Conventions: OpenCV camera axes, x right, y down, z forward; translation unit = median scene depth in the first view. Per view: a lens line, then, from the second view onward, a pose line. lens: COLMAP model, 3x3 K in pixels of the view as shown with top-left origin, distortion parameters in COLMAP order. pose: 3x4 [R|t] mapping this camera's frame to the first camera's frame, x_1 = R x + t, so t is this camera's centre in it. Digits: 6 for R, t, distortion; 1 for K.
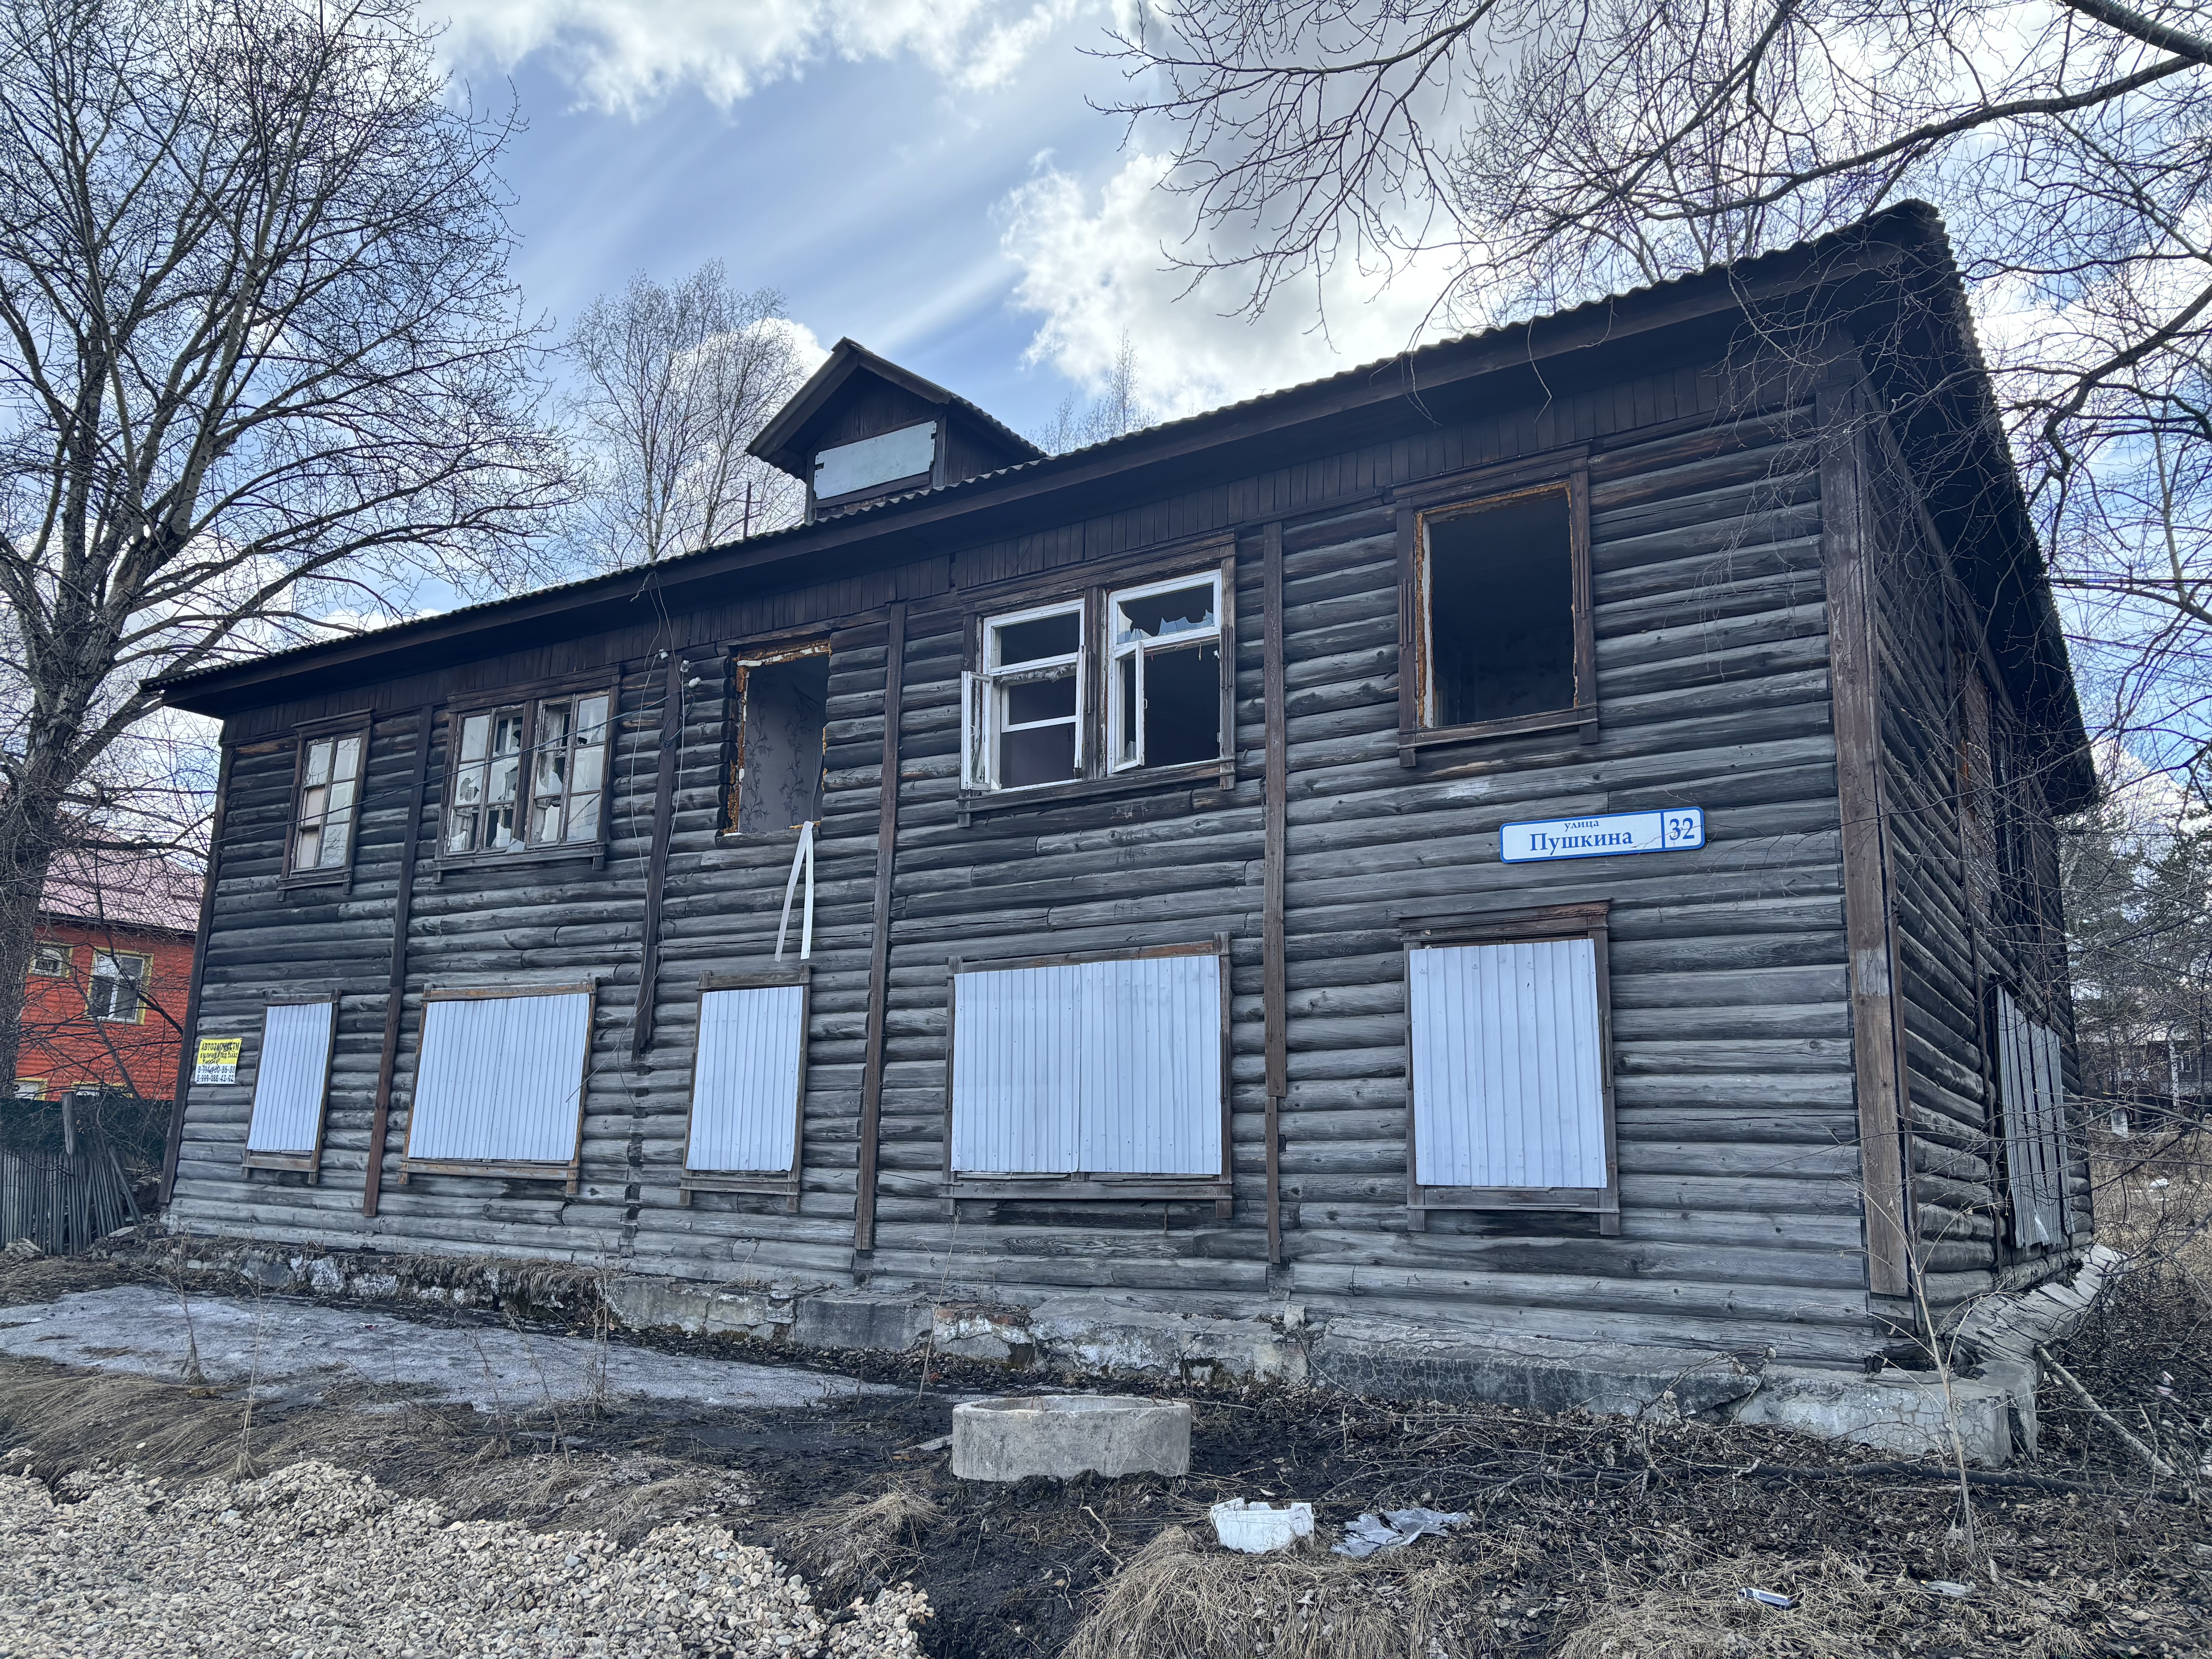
lens RADIAL K [[1658.8, 0, 1106.0], [0, 1658.8, 829.5], [0, 0, 1]] dist [0.103511, -0.153265]
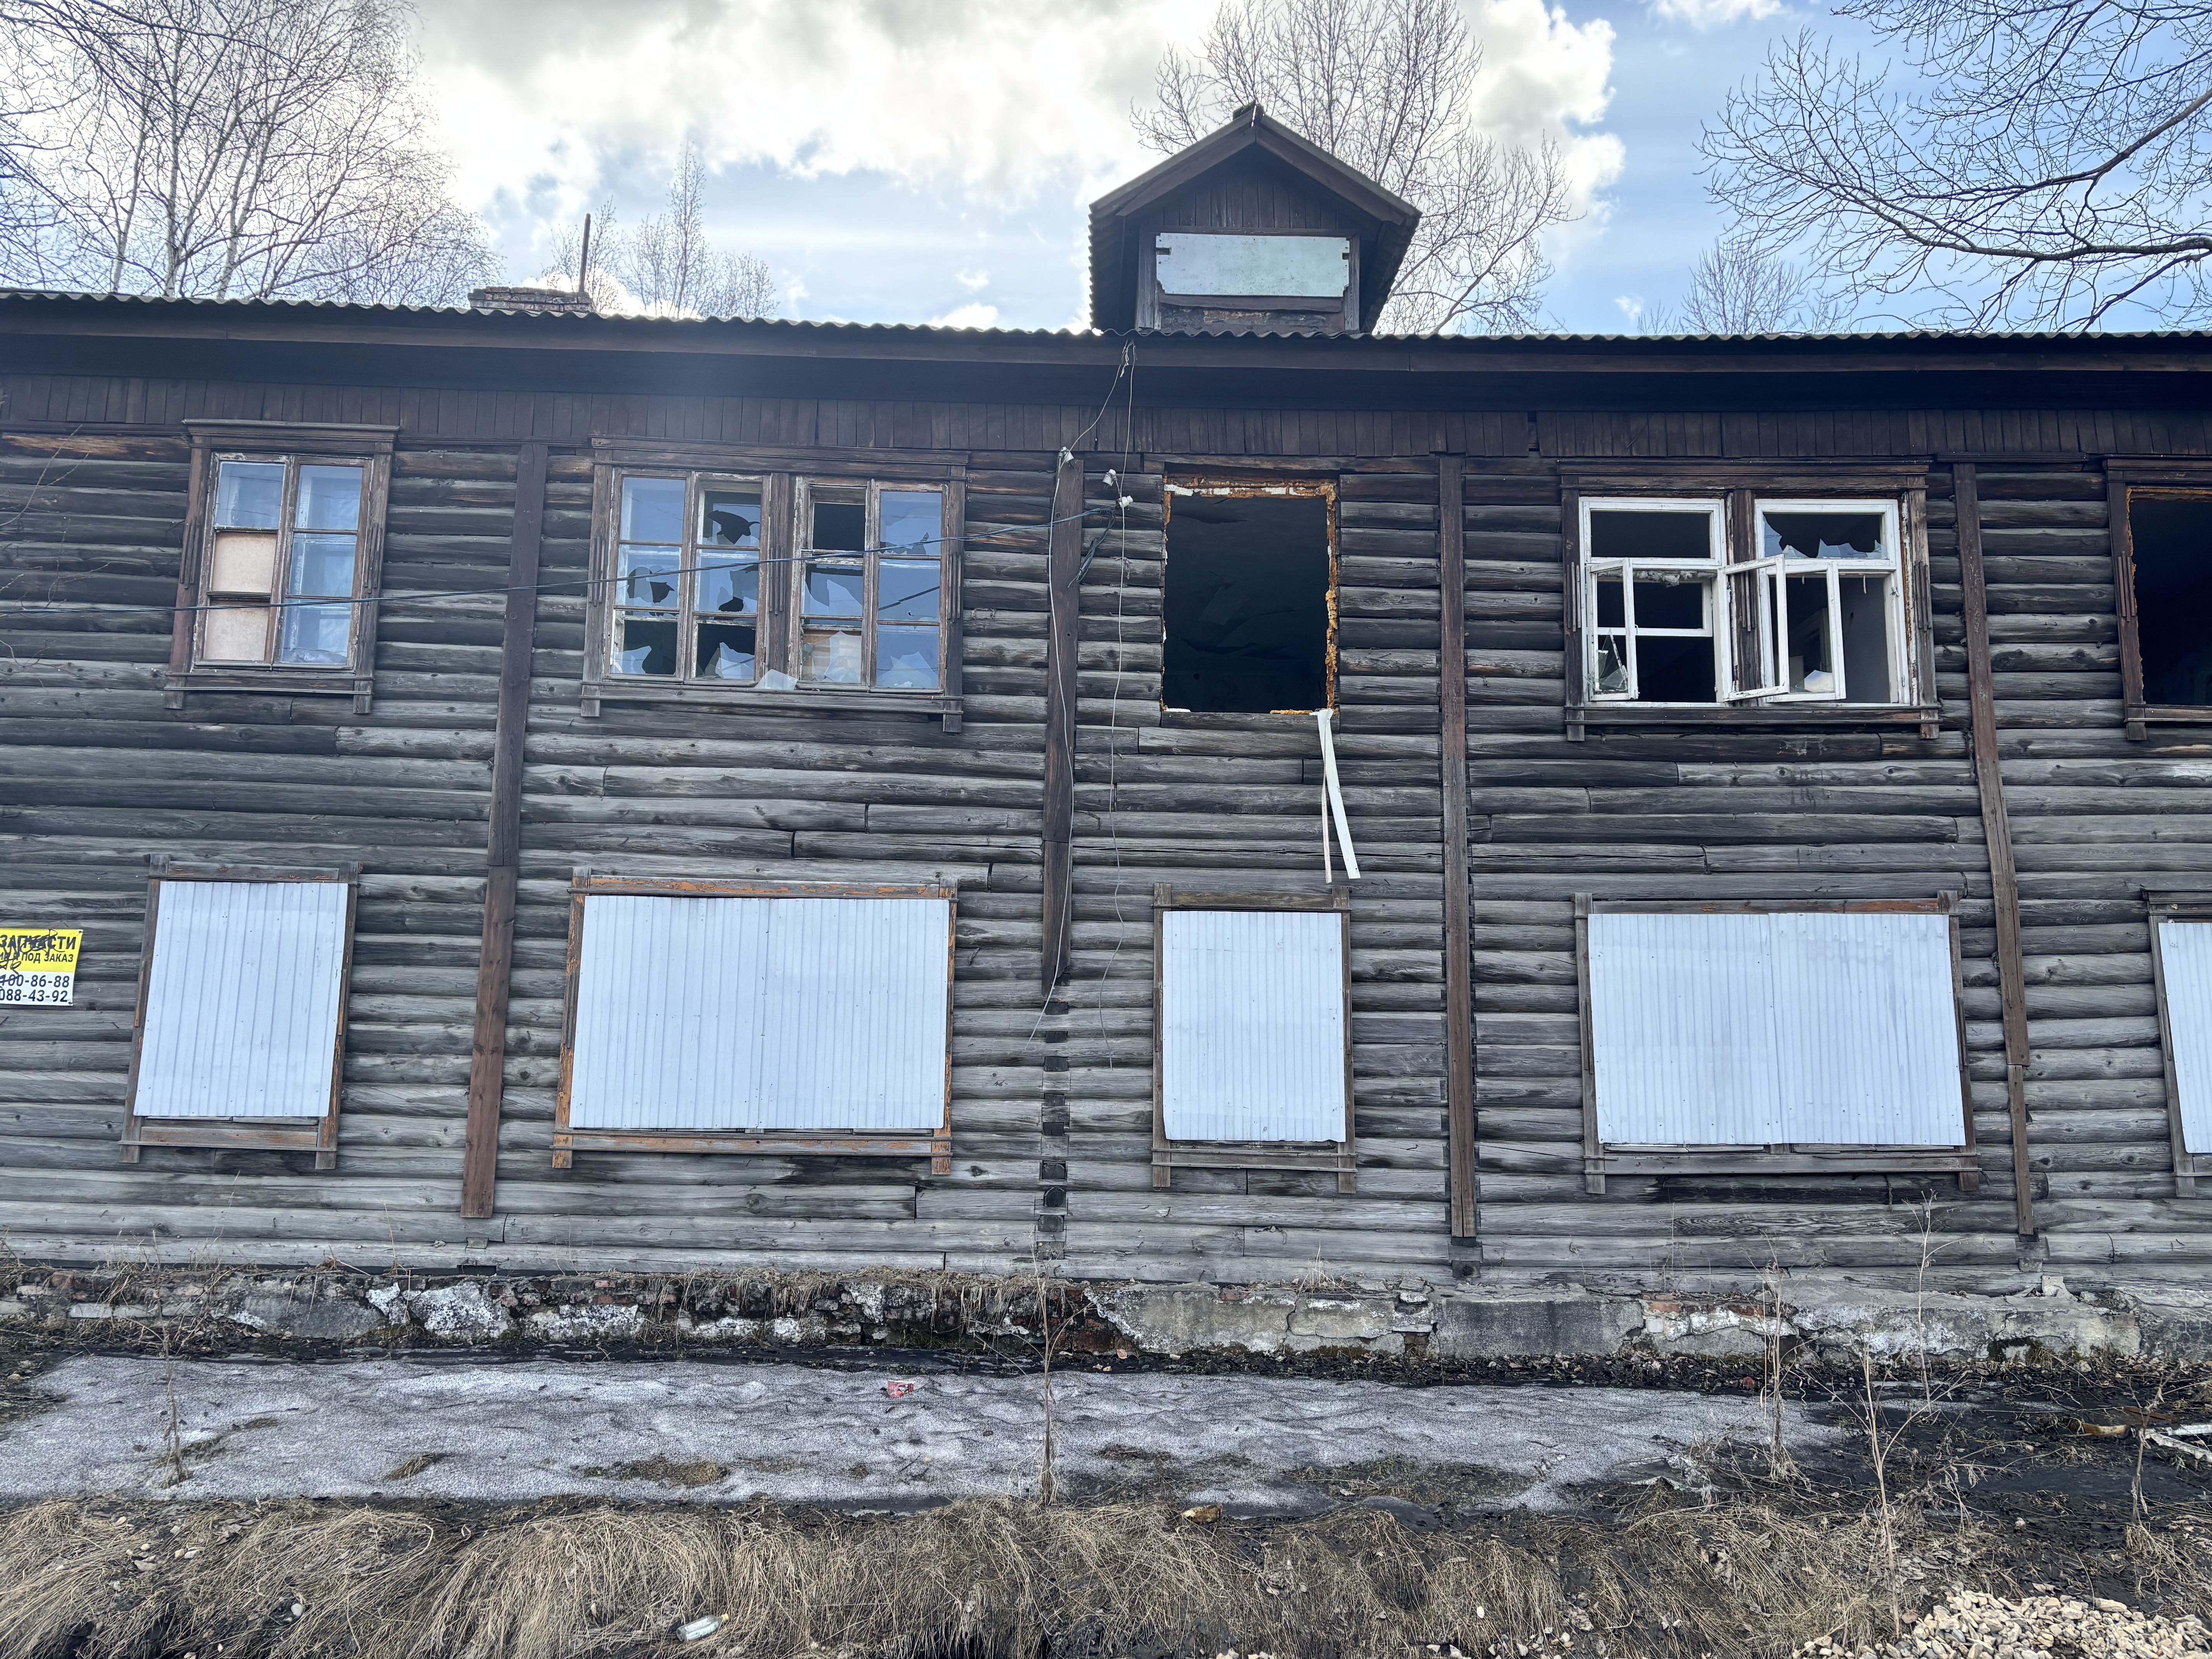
lens RADIAL K [[1711.9, 0, 1168.6], [0, 1711.9, 835.7], [0, 0, 1]] dist [0.113528, -0.161046]
pose [[0.823286, 0.080820, 0.561844, -0.724267], [-0.106256, 0.994258, 0.012677, 0.055704], [-0.557593, -0.070136, 0.827146, 0.367946]]
